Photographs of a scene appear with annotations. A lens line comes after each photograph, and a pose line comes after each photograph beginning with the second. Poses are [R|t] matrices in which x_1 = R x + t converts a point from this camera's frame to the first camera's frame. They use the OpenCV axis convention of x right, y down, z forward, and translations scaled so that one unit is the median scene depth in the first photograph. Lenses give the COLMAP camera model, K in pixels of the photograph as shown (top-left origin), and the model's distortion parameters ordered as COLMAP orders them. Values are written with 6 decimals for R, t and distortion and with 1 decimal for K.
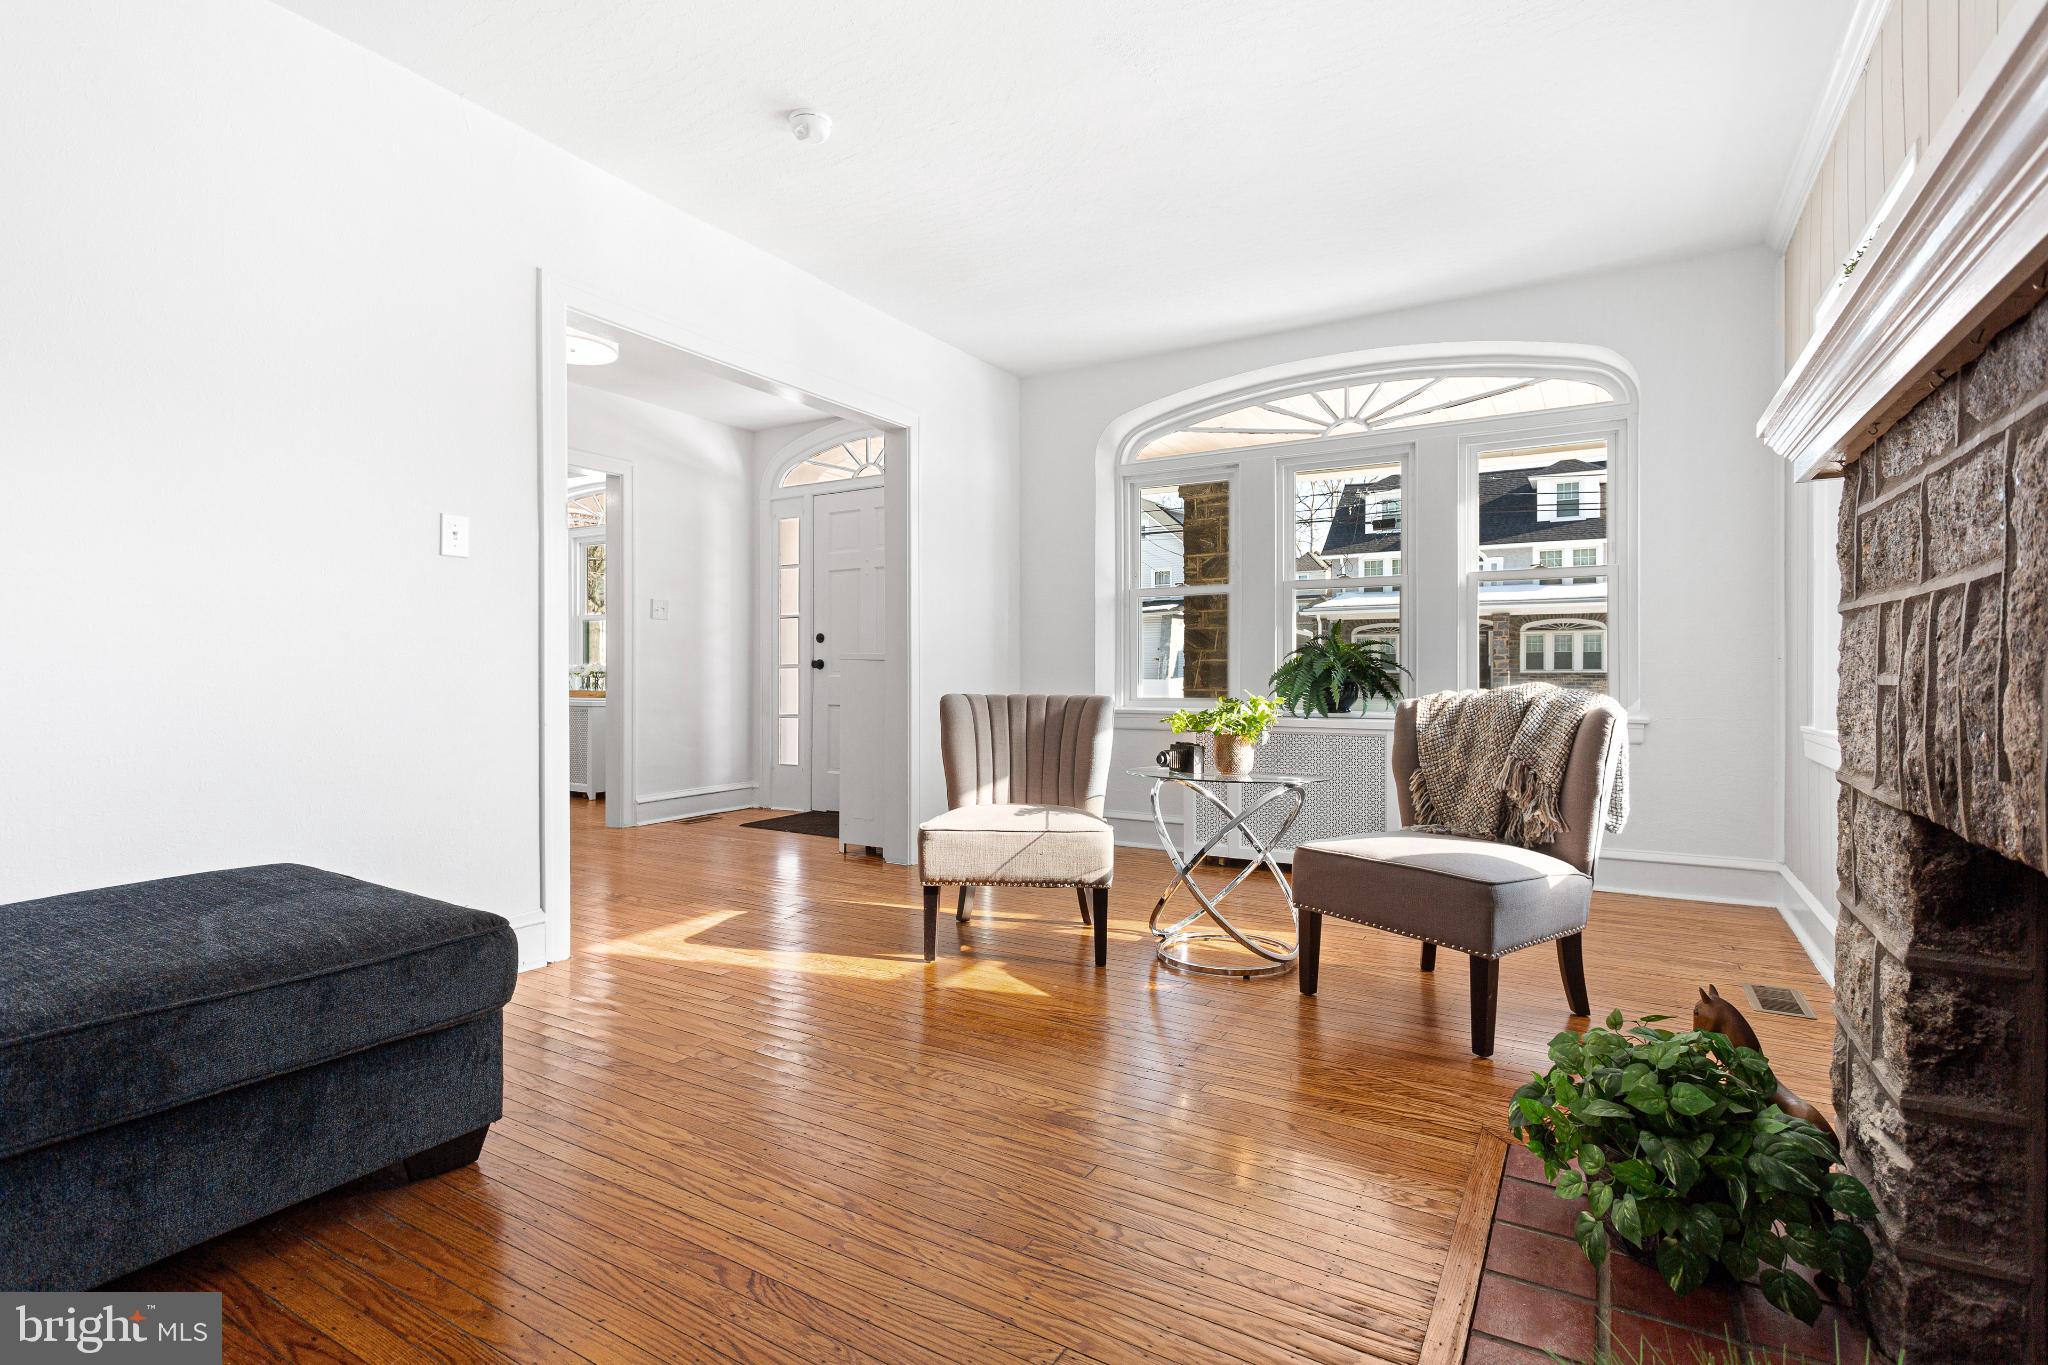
lens RADIAL K [[978.1, 0, 1011.7], [0, 978.1, 683.4], [0, 0, 1]] dist [-0.000748, -0.000327]
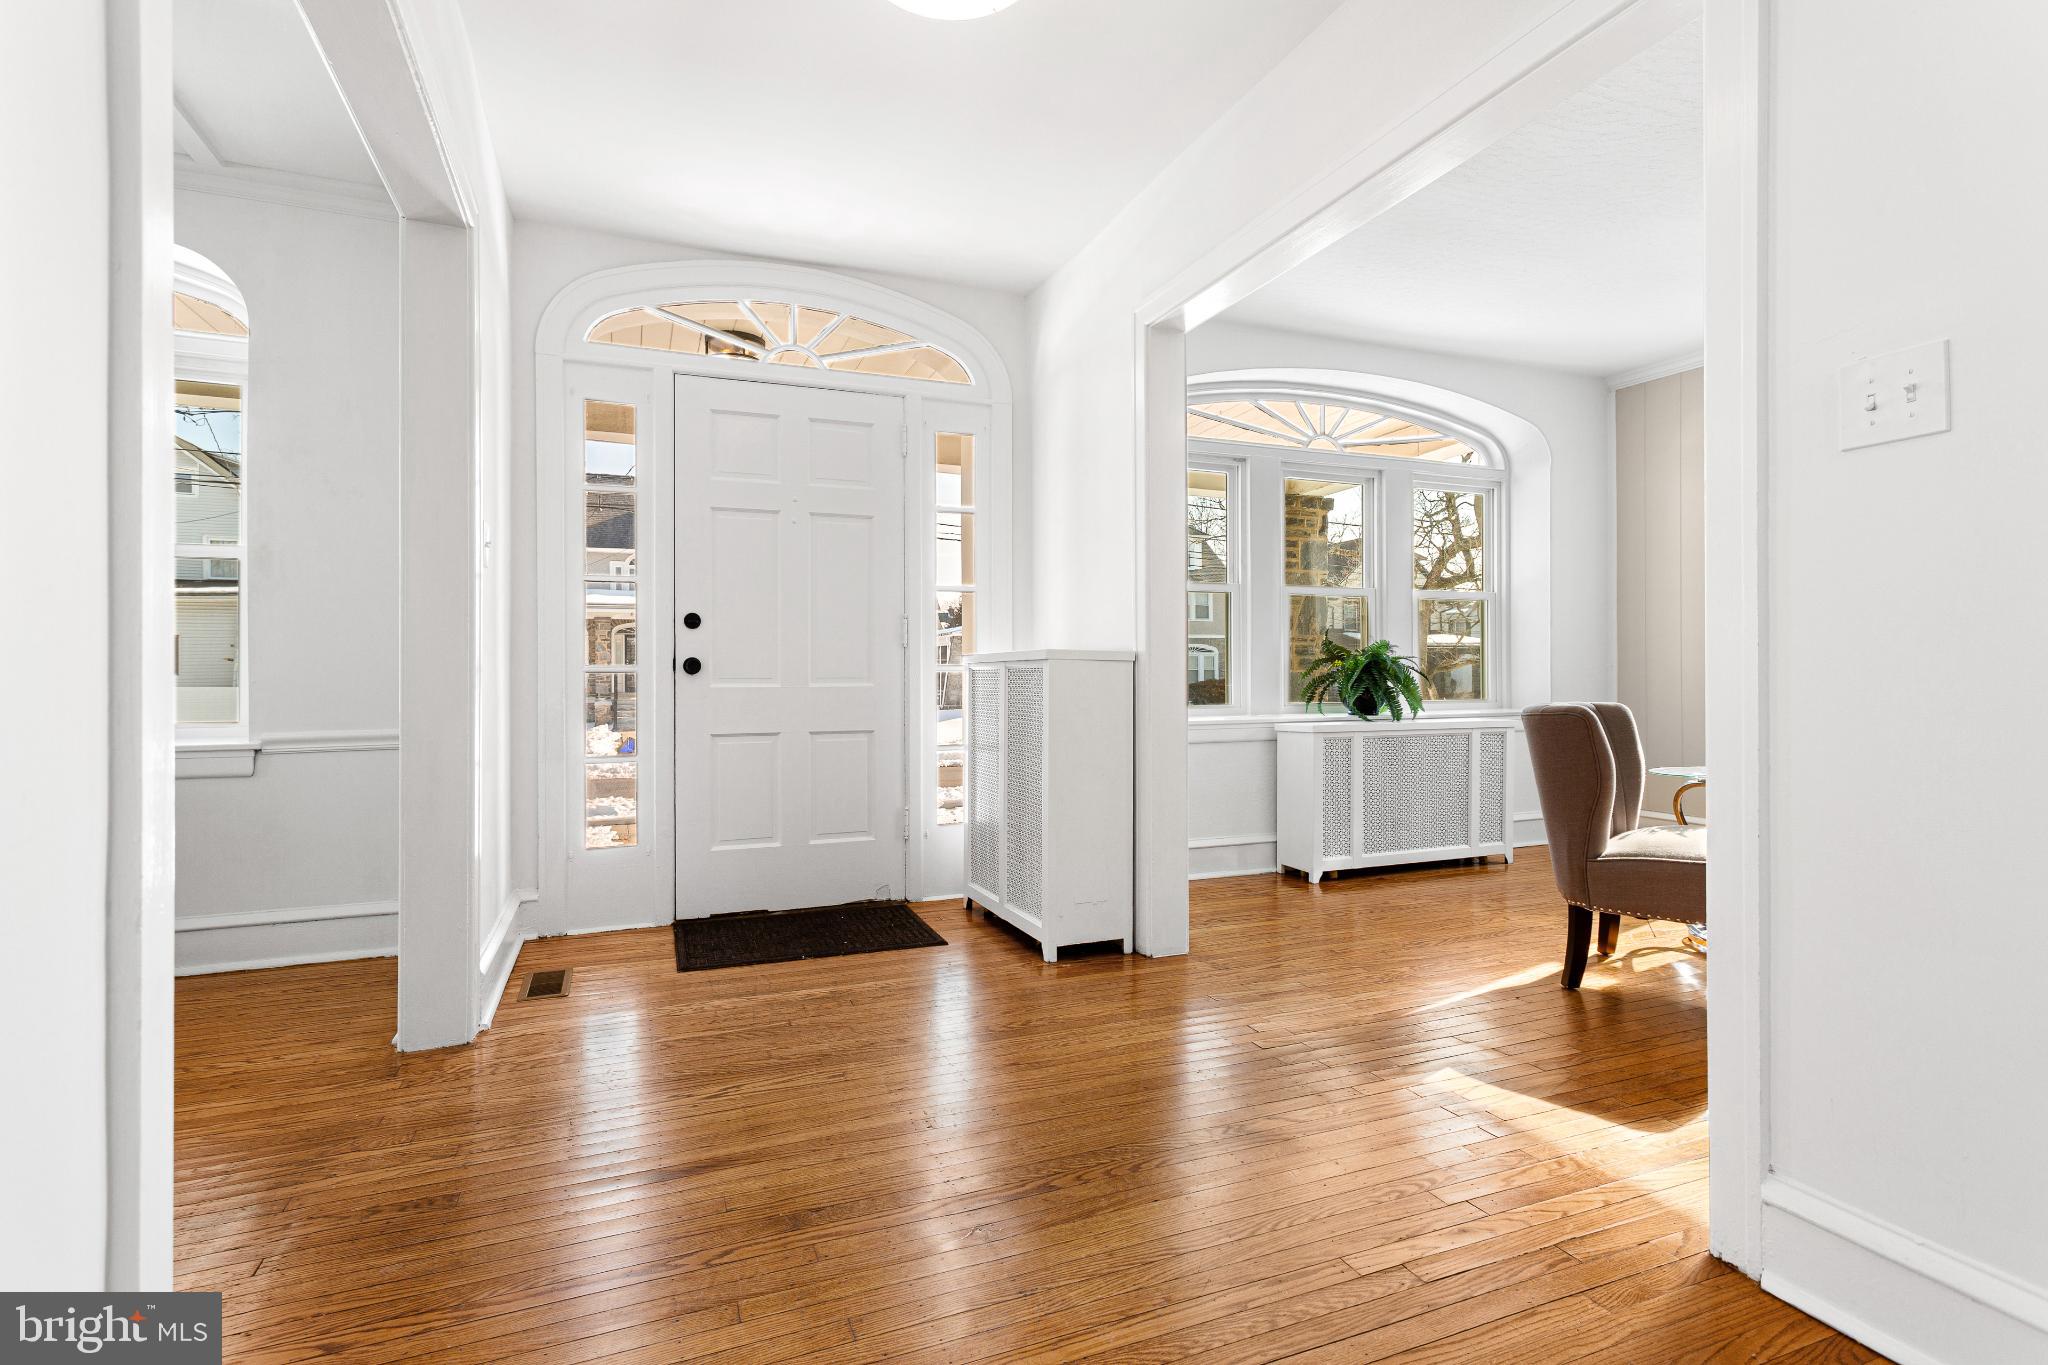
lens RADIAL K [[978.1, 0, 1009.5], [0, 978.1, 678.8], [0, 0, 1]] dist [-0.000748, -0.000327]
pose [[0.607907, -0.001914, 0.794006, -0.663871], [0.007643, 0.999965, -0.003442, -0.010653], [-0.793971, 0.008161, 0.607901, 0.618170]]
